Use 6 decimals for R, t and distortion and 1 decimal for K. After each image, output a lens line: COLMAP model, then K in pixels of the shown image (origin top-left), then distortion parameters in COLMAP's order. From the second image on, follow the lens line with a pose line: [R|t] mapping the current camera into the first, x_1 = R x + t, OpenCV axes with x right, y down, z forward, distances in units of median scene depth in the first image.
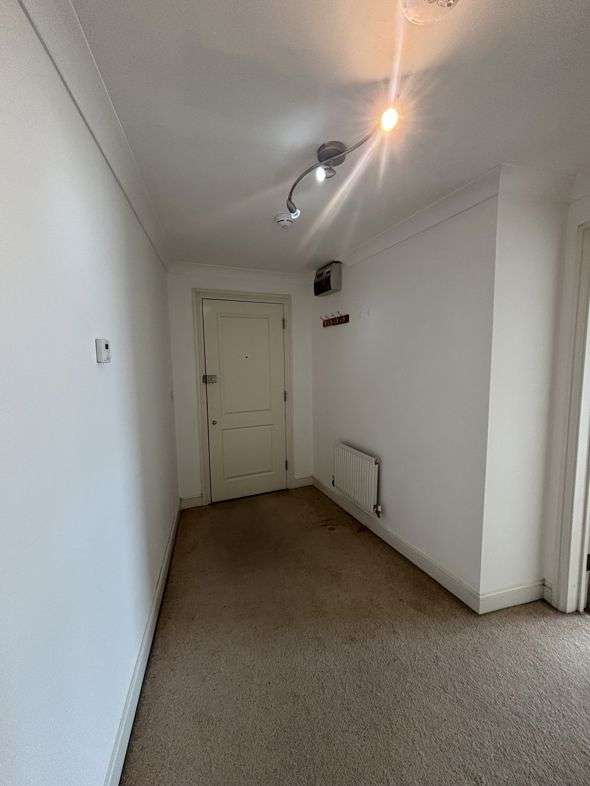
lens RADIAL K [[315.5, 0, 296.7], [0, 315.5, 393.9], [0, 0, 1]] dist [0.002055, -0.000397]
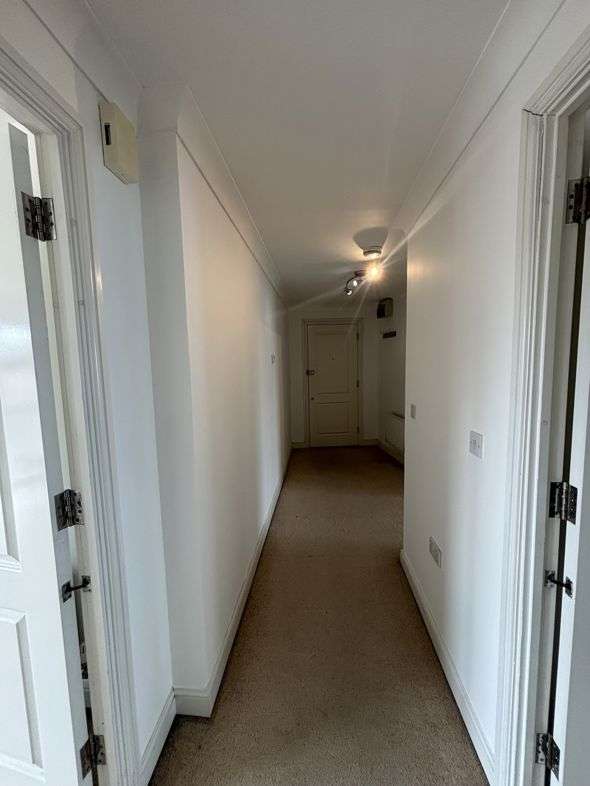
lens RADIAL K [[315.5, 0, 296.7], [0, 315.5, 393.9], [0, 0, 1]] dist [0.002055, -0.000397]
pose [[0.946572, 0.022737, -0.321689, 0.192458], [-0.022235, 0.999739, 0.005235, 0.059081], [0.321724, 0.002198, 0.946831, -0.595871]]
